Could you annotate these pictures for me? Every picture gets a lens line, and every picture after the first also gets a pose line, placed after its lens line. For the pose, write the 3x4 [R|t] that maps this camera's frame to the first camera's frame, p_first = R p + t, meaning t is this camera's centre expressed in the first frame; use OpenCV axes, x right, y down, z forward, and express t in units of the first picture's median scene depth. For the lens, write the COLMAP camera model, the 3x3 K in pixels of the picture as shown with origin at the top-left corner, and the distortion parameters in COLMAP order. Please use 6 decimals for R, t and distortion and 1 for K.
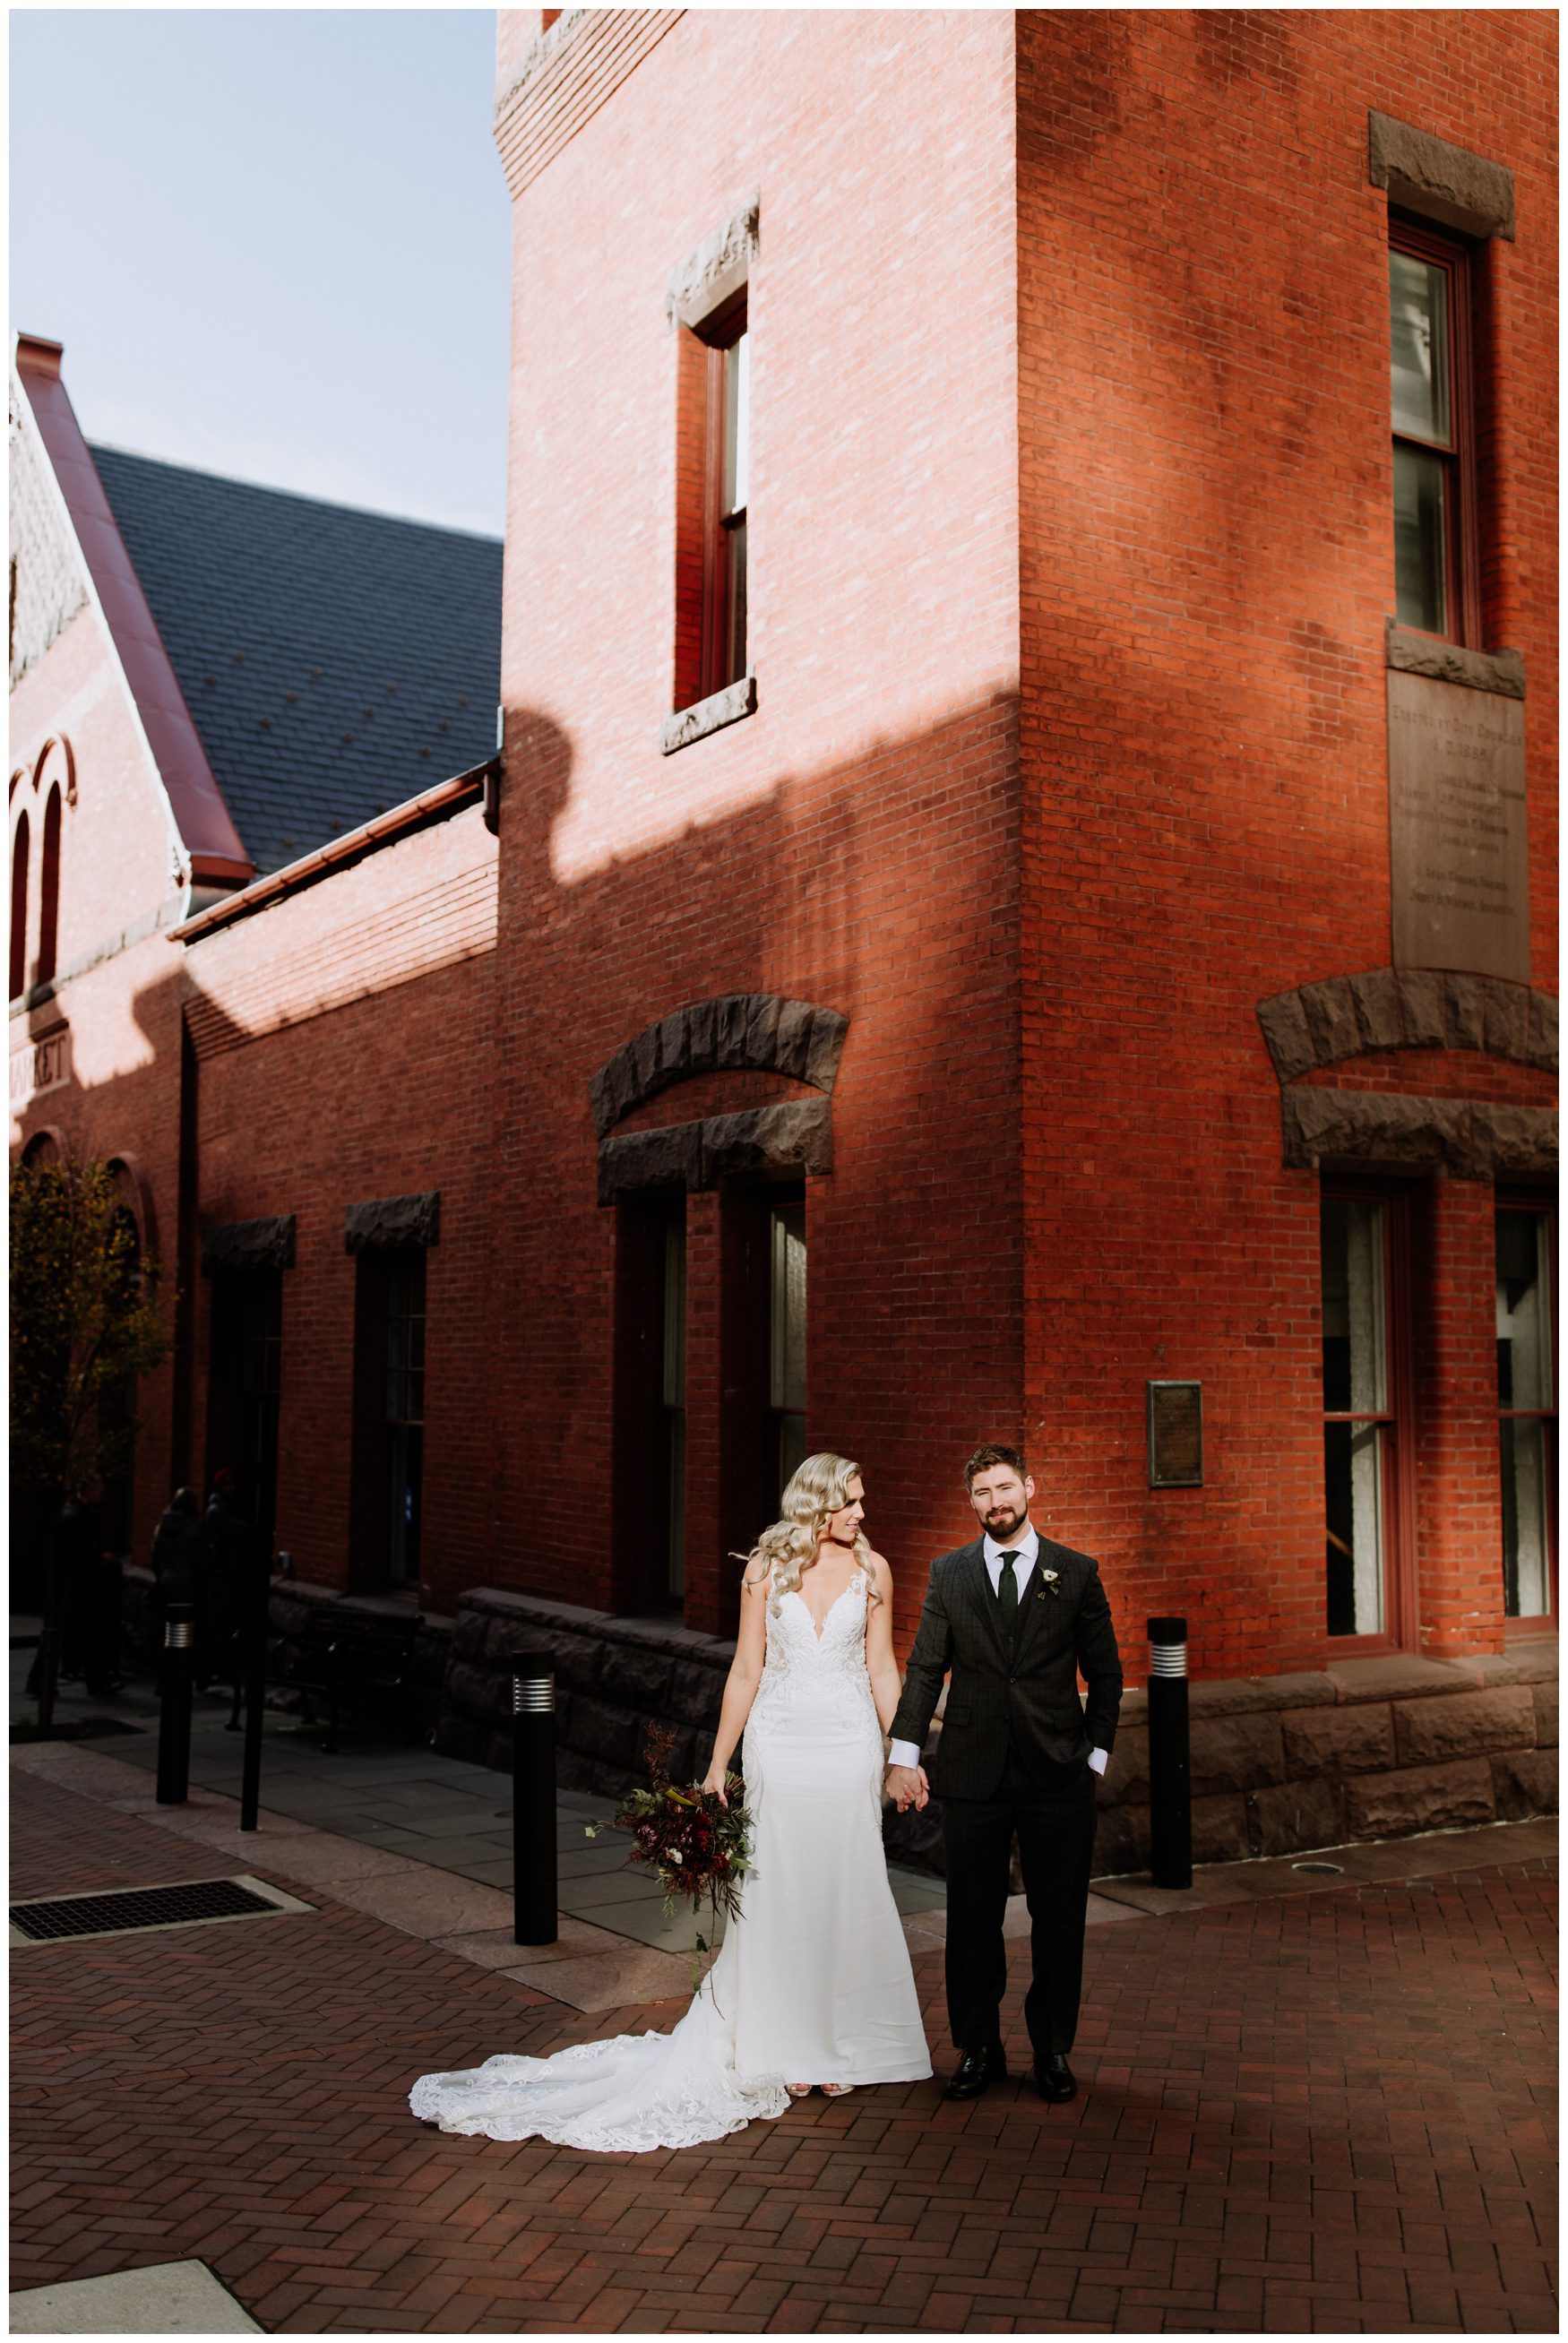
lens RADIAL K [[2171.5, 0, 785.6], [0, 2171.5, 1164.0], [0, 0, 1]] dist [0.005723, 0.000000]
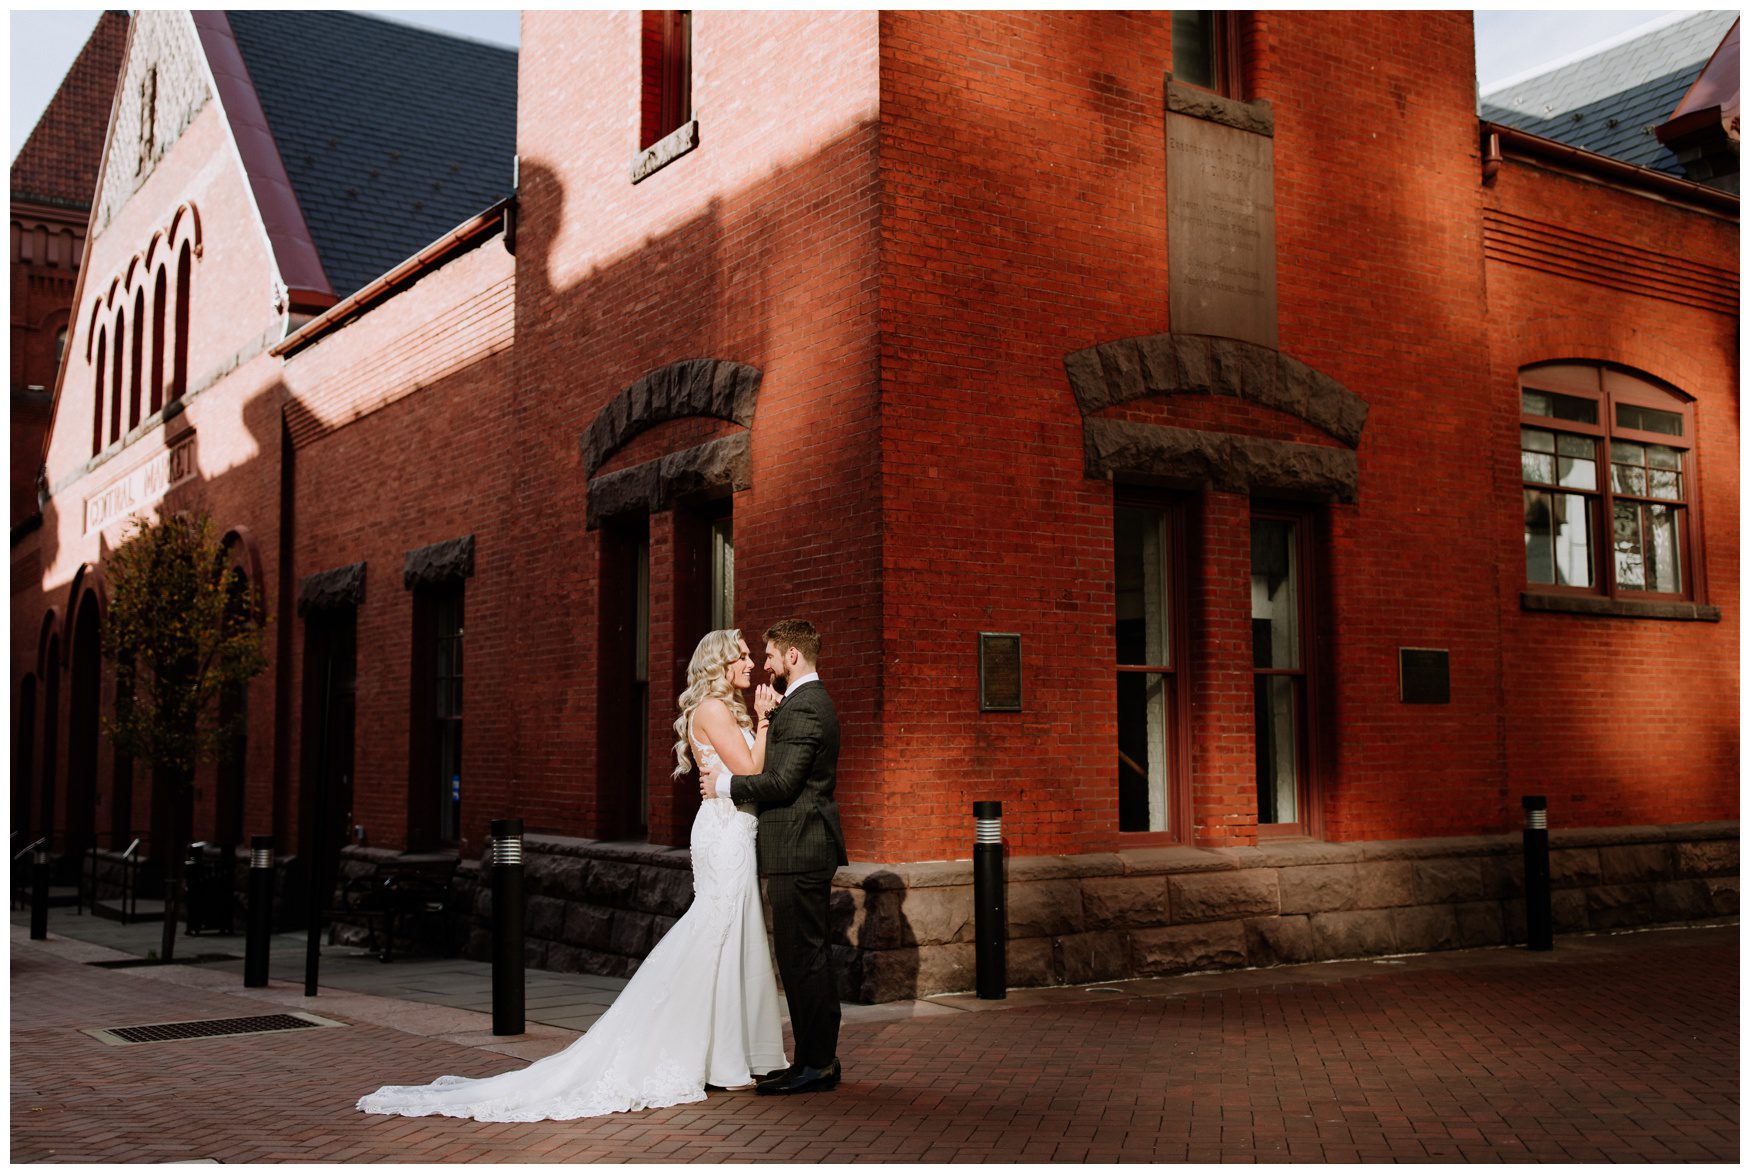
lens RADIAL K [[1747.0, 0, 860.1], [0, 1747.0, 565.3], [0, 0, 1]] dist [0.006020, 0.000000]
pose [[0.999436, -0.005927, 0.033058, 0.051639], [0.006206, 0.999946, -0.008351, 0.059810], [-0.033007, 0.008551, 0.999419, -0.067138]]
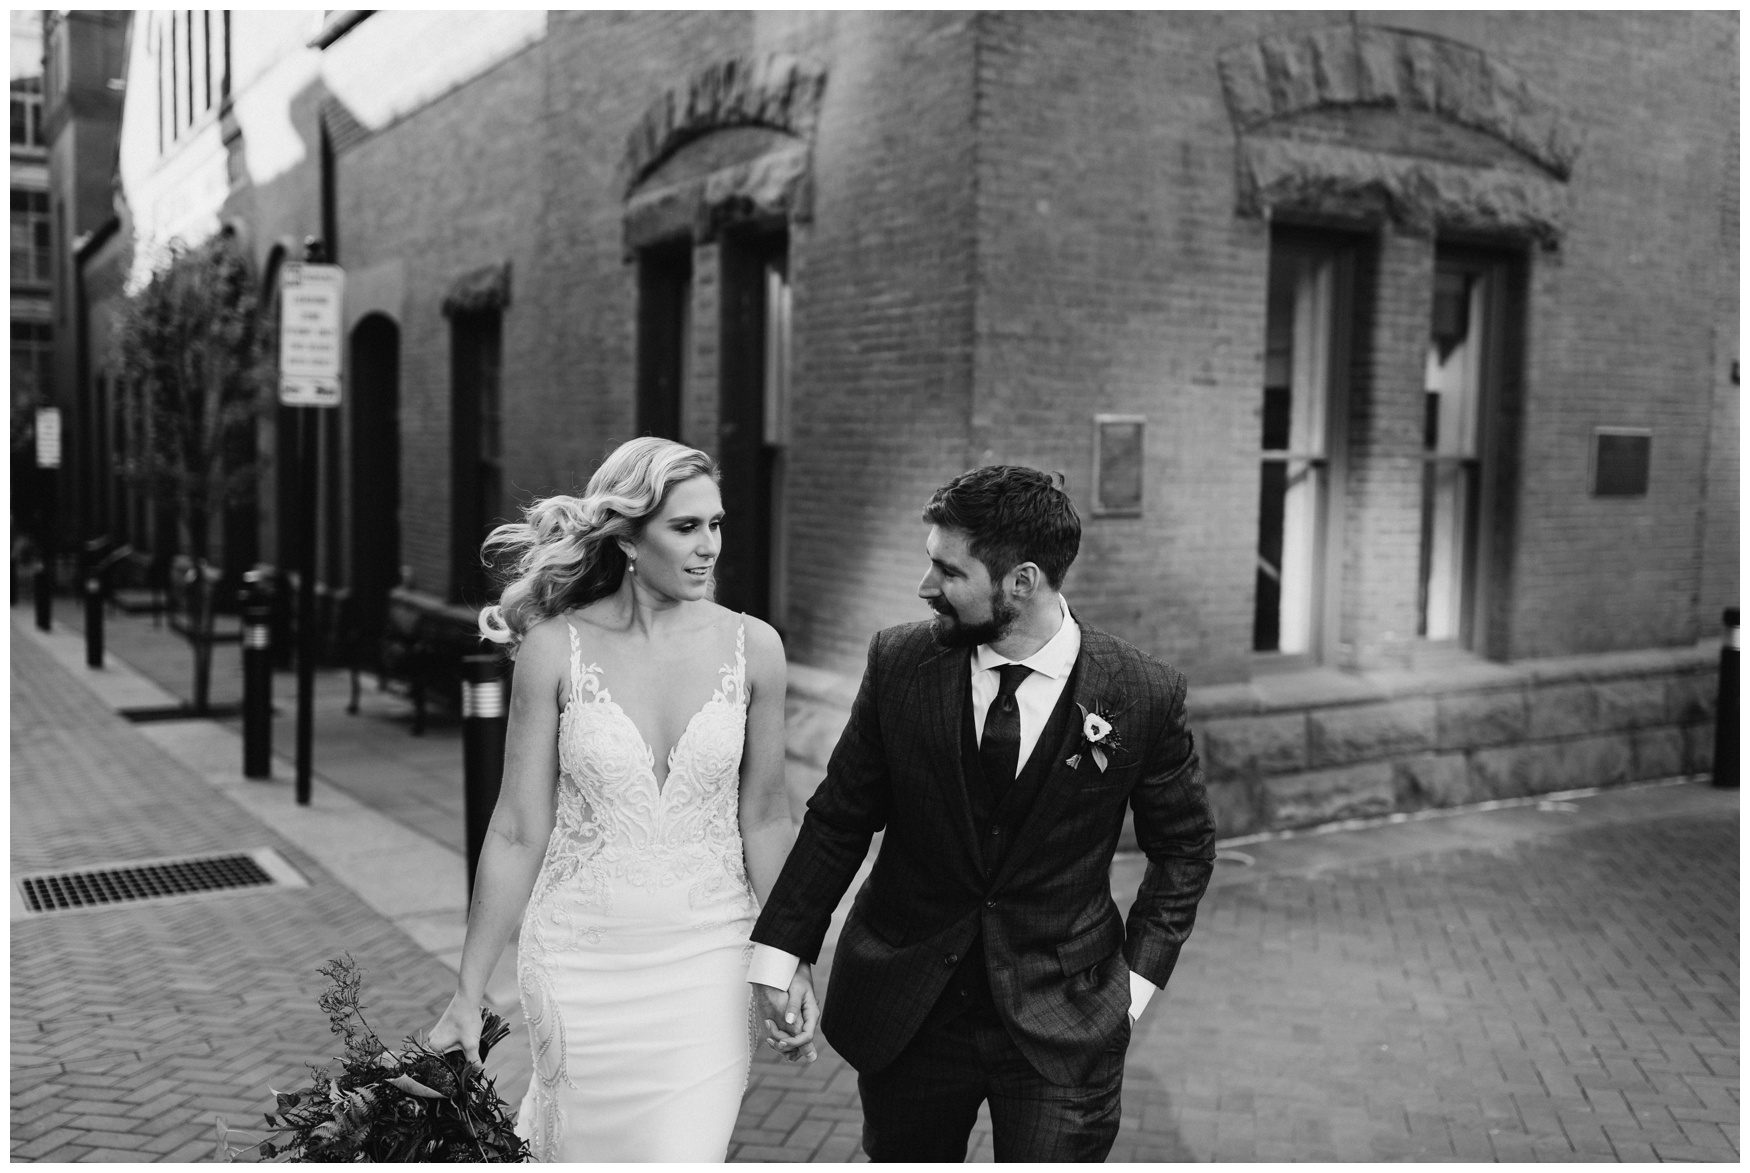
lens RADIAL K [[1621.9, 0, 875.3], [0, 1621.9, 585.4], [0, 0, 1]] dist [0.005723, 0.000000]
pose [[0.999871, 0.015188, -0.005272, 0.058680], [-0.013991, 0.983572, 0.179972, 0.036128], [0.007919, -0.179875, 0.983658, 0.185552]]
